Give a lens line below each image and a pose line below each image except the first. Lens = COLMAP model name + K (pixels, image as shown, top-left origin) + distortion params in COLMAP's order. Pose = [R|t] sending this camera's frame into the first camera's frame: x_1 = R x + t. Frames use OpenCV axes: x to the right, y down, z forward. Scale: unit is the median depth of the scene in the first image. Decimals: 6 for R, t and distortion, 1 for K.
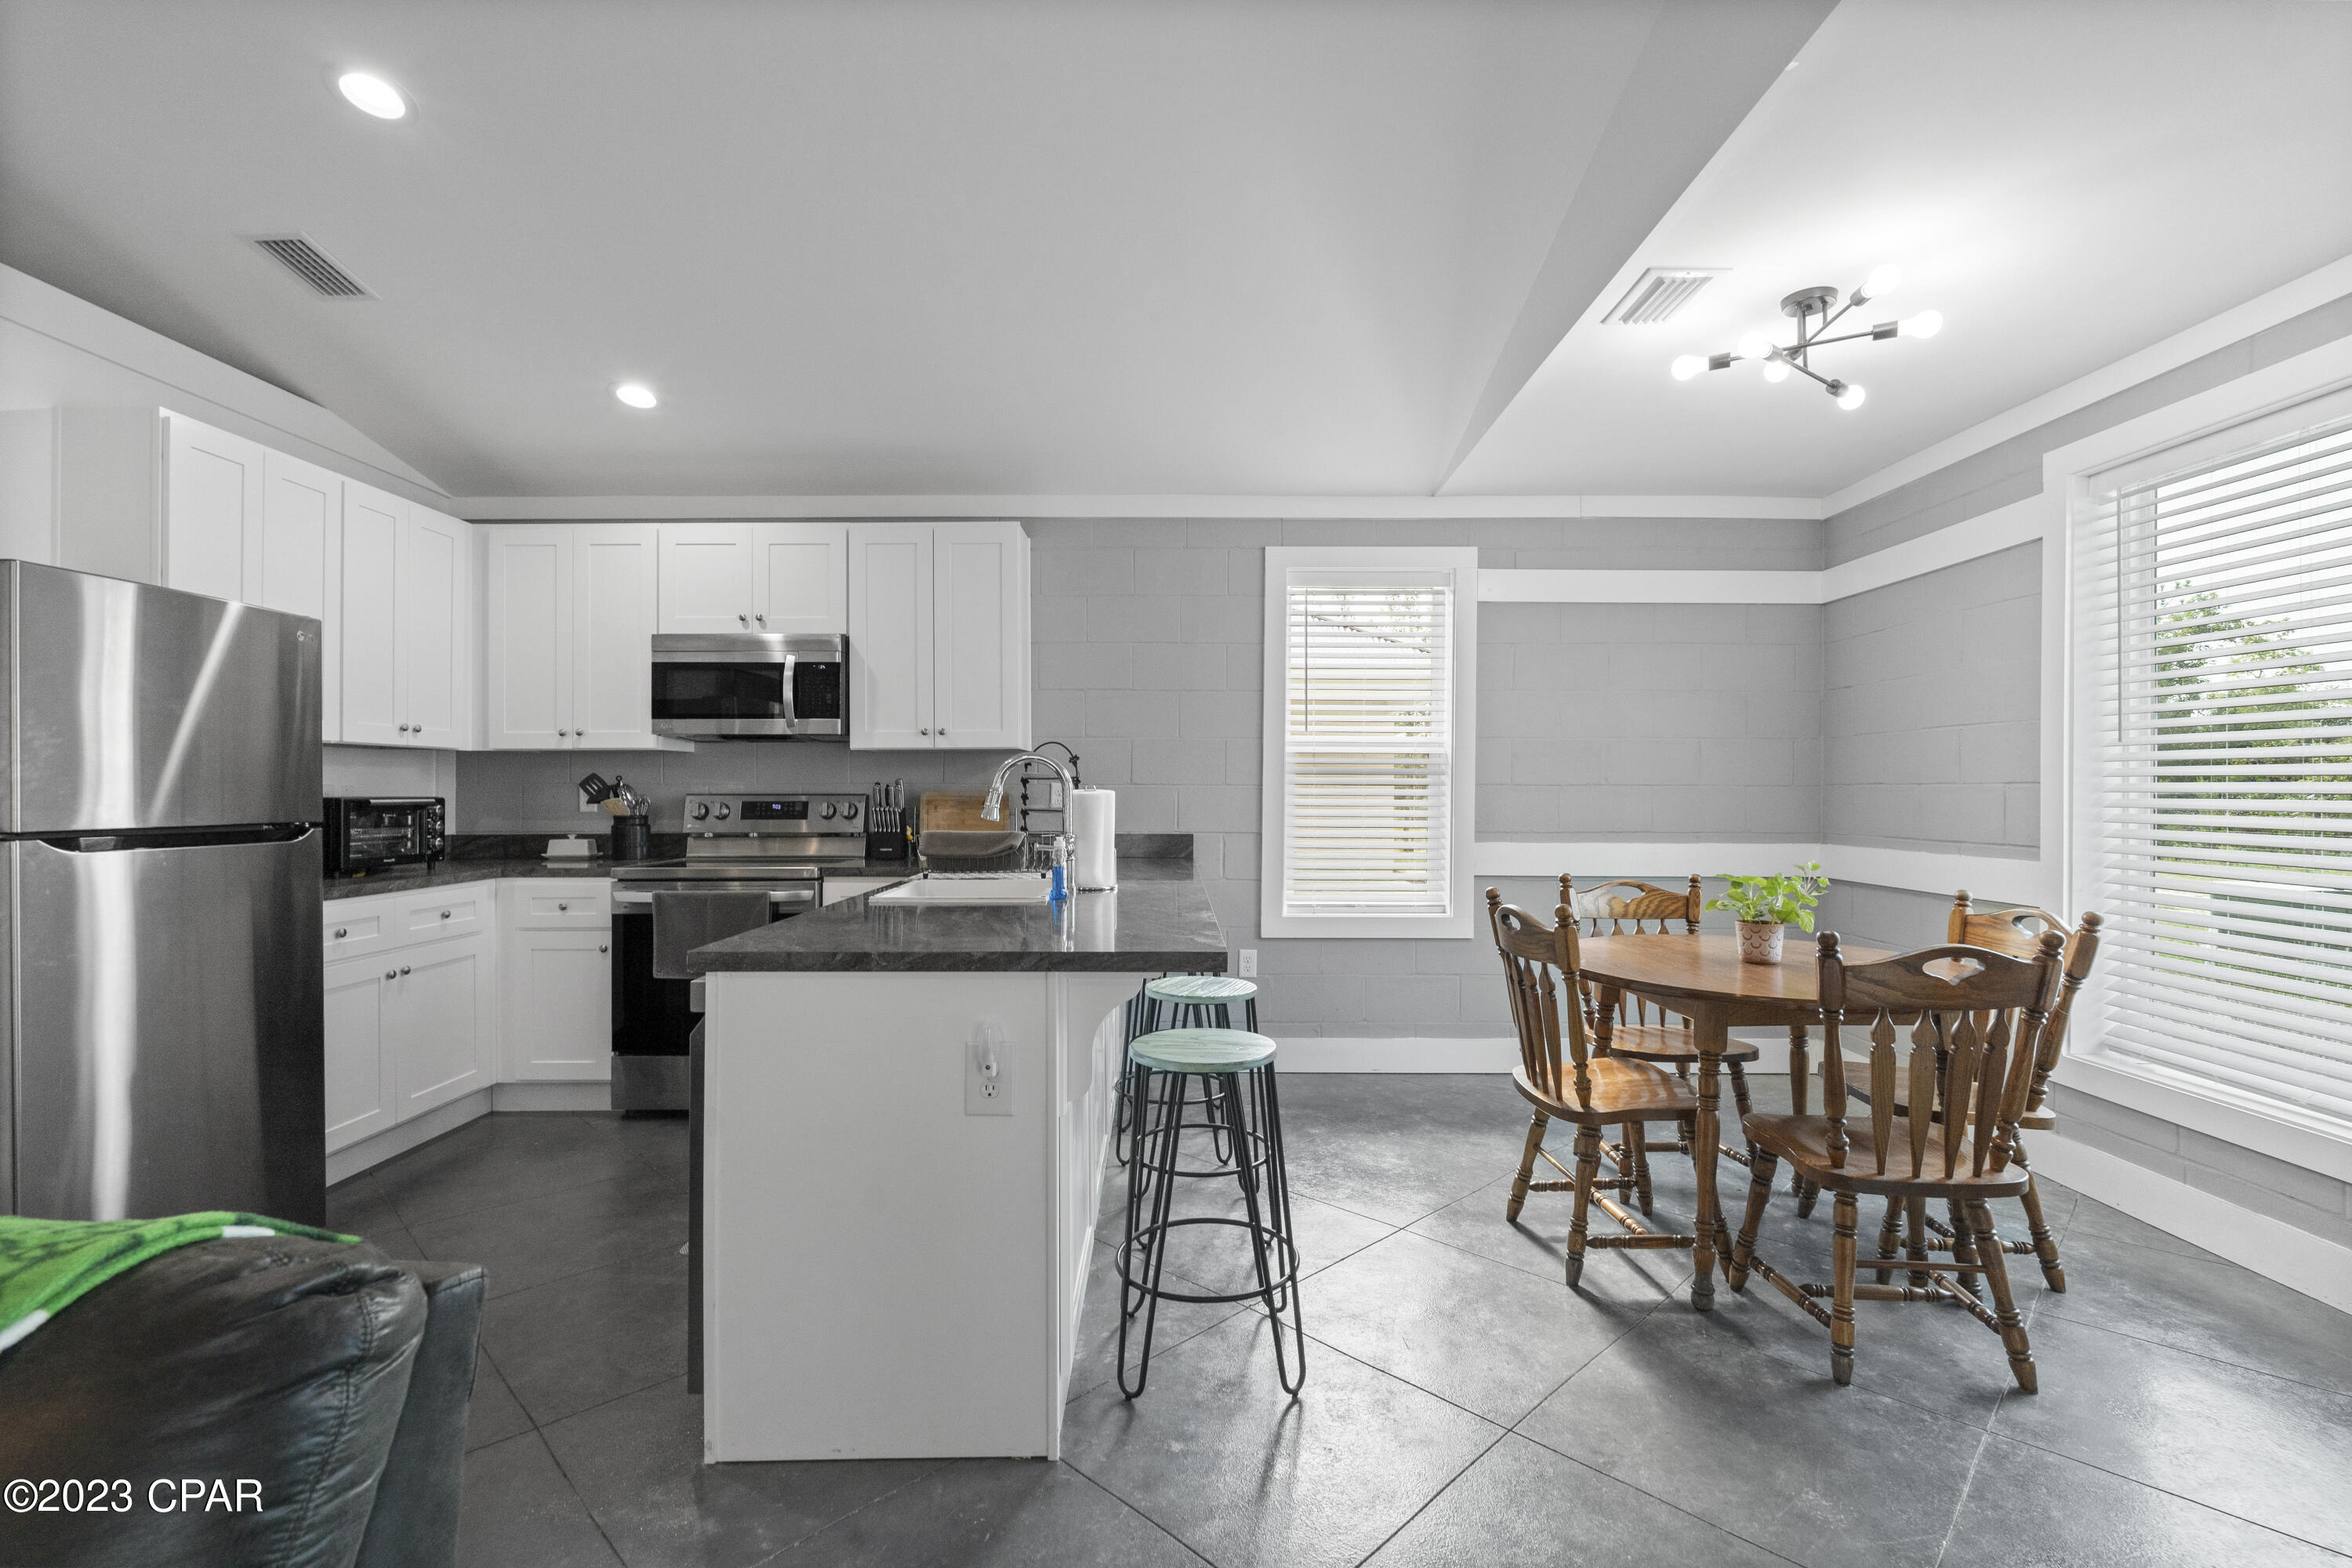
lens RADIAL K [[1041.4, 0, 1182.4], [0, 1041.4, 785.2], [0, 0, 1]] dist [-0.002655, 0.000088]
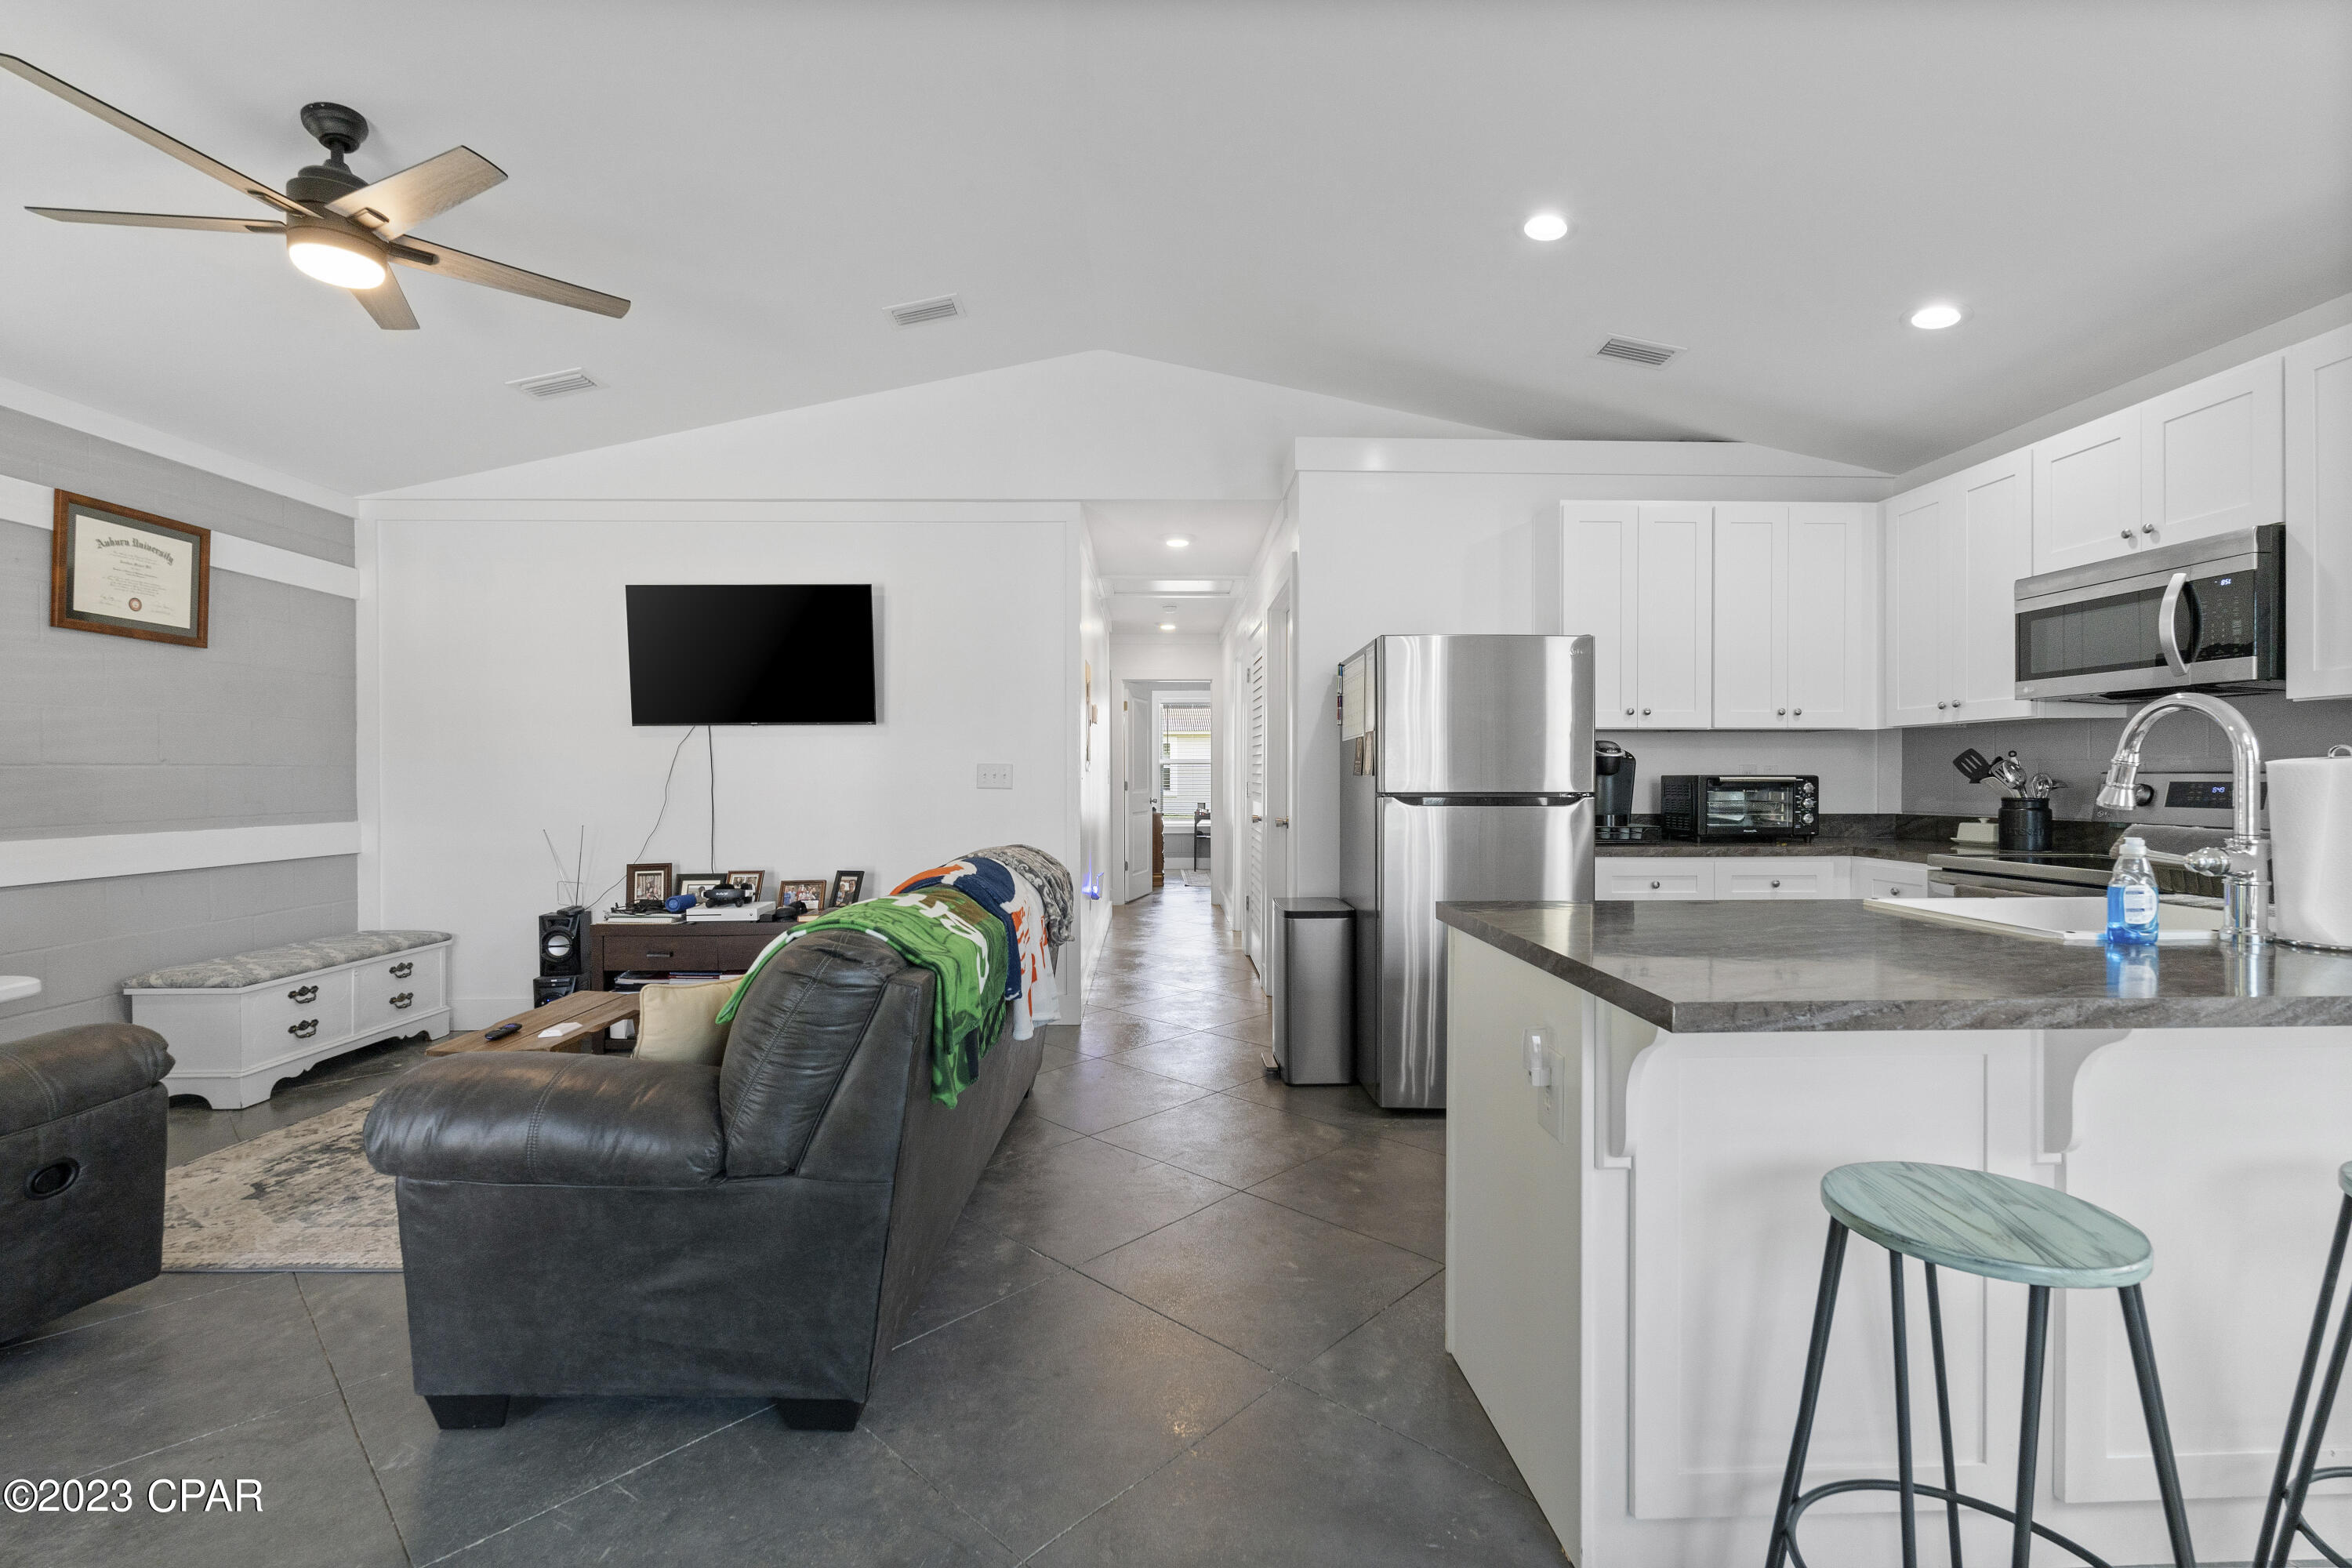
lens RADIAL K [[1041.4, 0, 1182.4], [0, 1041.4, 785.2], [0, 0, 1]] dist [-0.002655, 0.000088]
pose [[0.028197, 0.007424, -0.999575, 0.306628], [0.003599, 0.999965, 0.007529, 0.010652], [0.999596, -0.003810, 0.028170, 0.308569]]
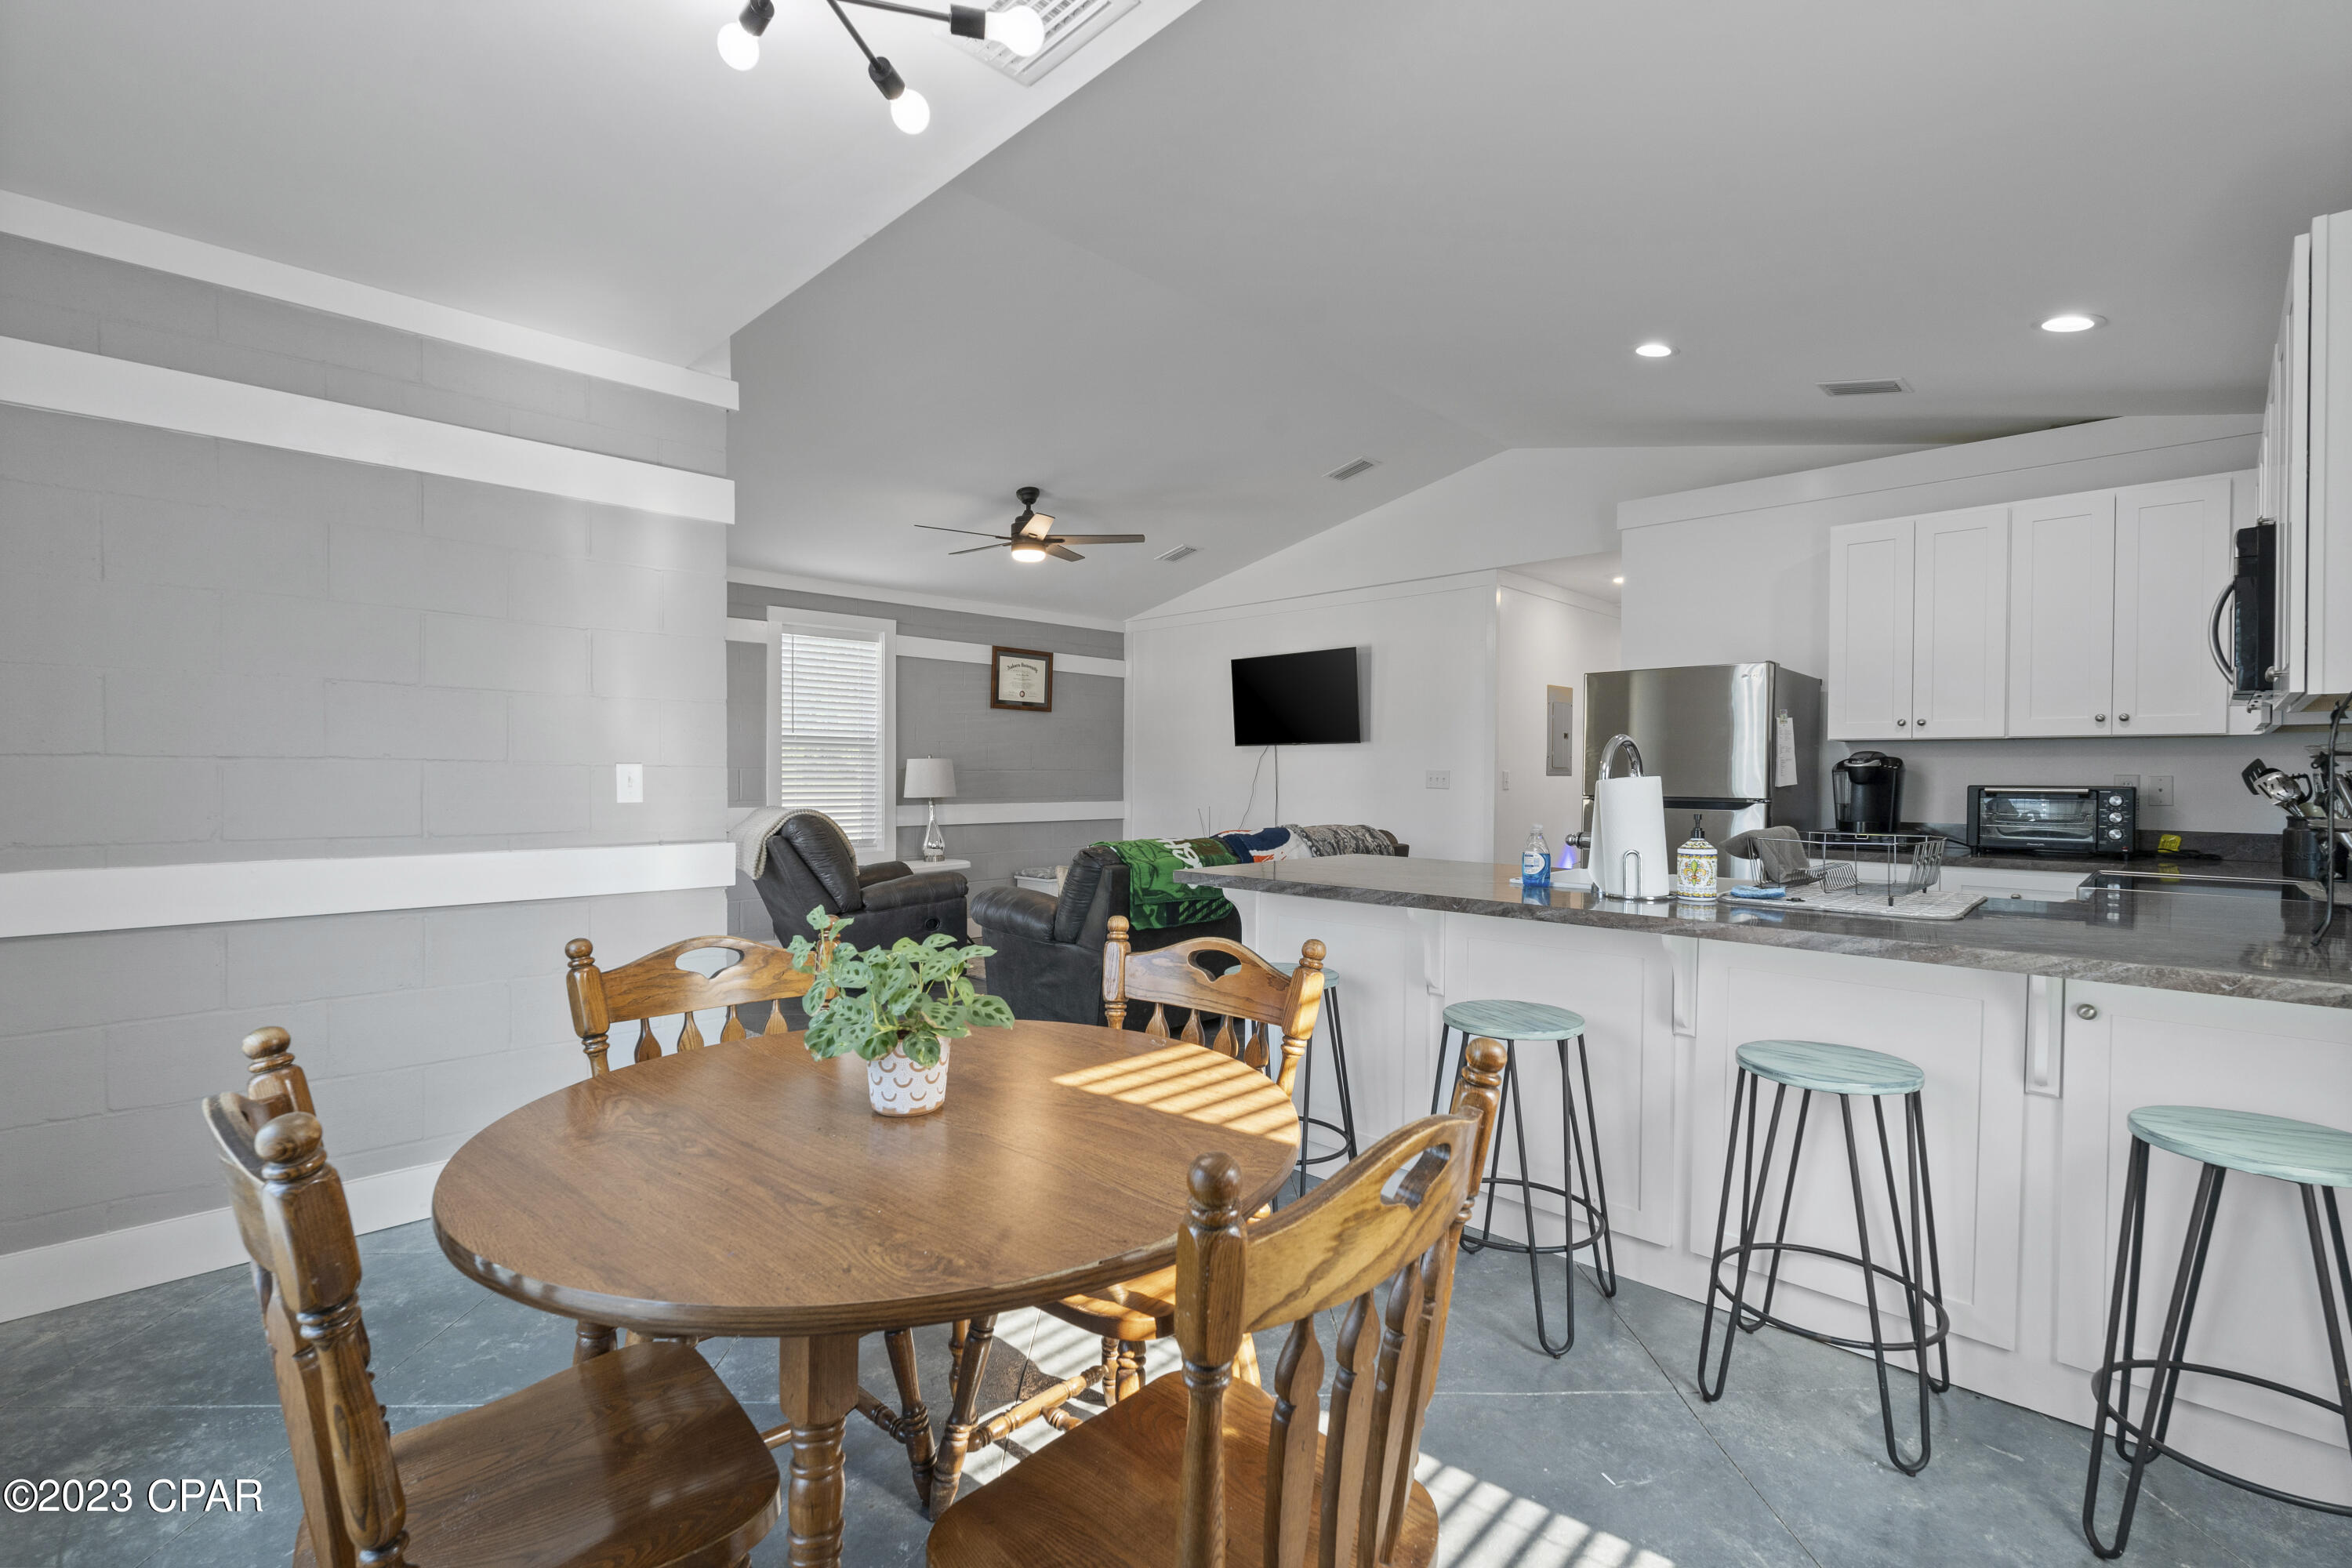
lens RADIAL K [[1068.3, 0, 1178.0], [0, 1068.3, 778.5], [0, 0, 1]] dist [-0.000650, 0.000027]
pose [[-0.699840, -0.002568, -0.714296, 0.573144], [-0.005450, 0.999984, 0.001745, 0.006201], [0.714279, 0.005114, -0.699842, 0.998273]]
